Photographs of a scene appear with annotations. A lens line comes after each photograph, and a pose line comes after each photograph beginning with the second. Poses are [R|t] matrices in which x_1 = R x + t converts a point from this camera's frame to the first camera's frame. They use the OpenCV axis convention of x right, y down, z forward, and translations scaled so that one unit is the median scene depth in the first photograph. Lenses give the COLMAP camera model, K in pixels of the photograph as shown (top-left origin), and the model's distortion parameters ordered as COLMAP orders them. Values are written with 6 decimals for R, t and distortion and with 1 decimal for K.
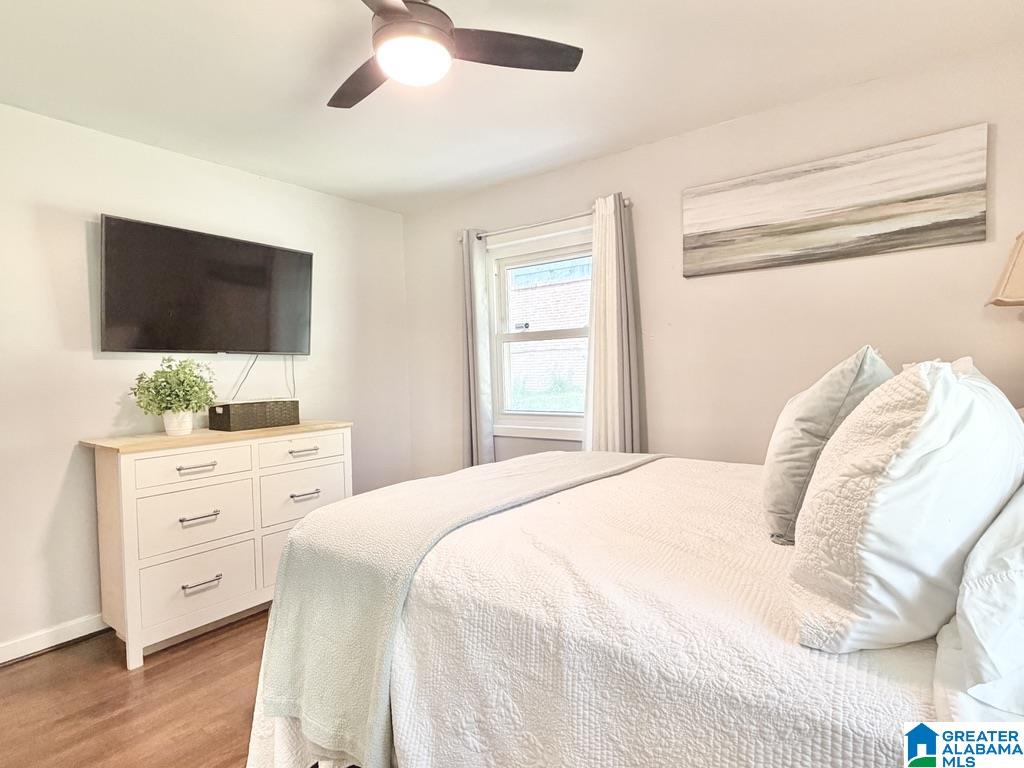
lens RADIAL K [[549.4, 0, 512.0], [0, 549.4, 384.0], [0, 0, 1]] dist [-0.003763, -0.000679]
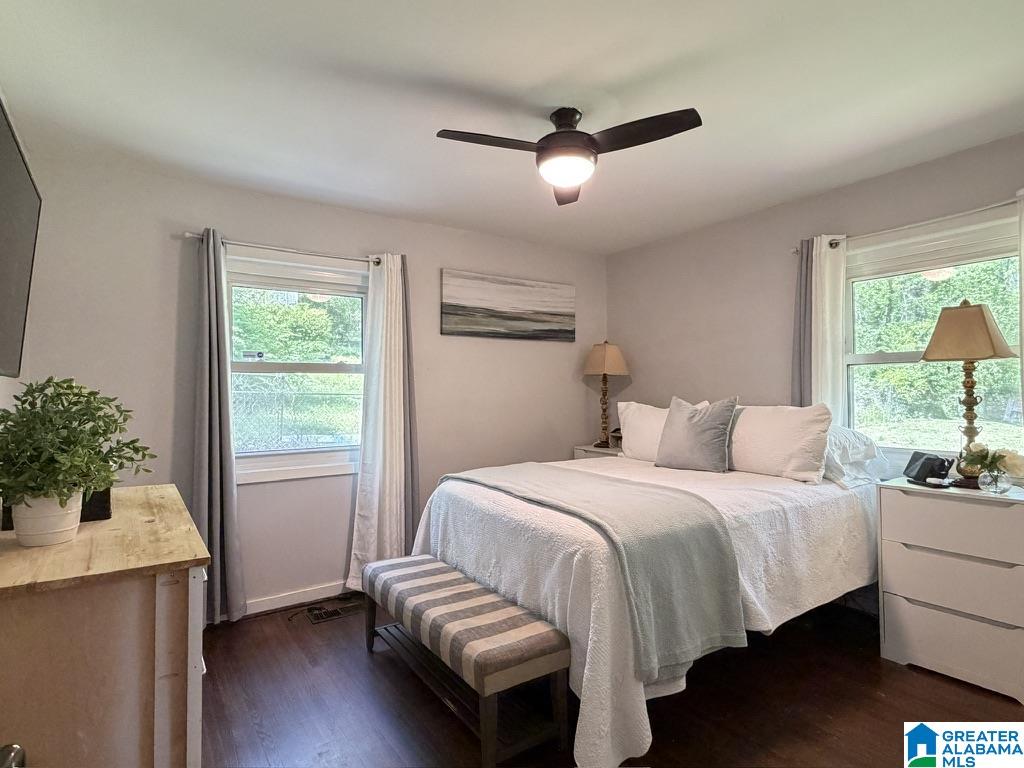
lens RADIAL K [[549.4, 0, 512.0], [0, 549.4, 384.0], [0, 0, 1]] dist [-0.003763, -0.000679]
pose [[0.318934, 0.037200, 0.947047, -0.975621], [0.023029, 0.998630, -0.046981, -0.012212], [-0.947497, 0.036793, 0.317641, 0.486562]]
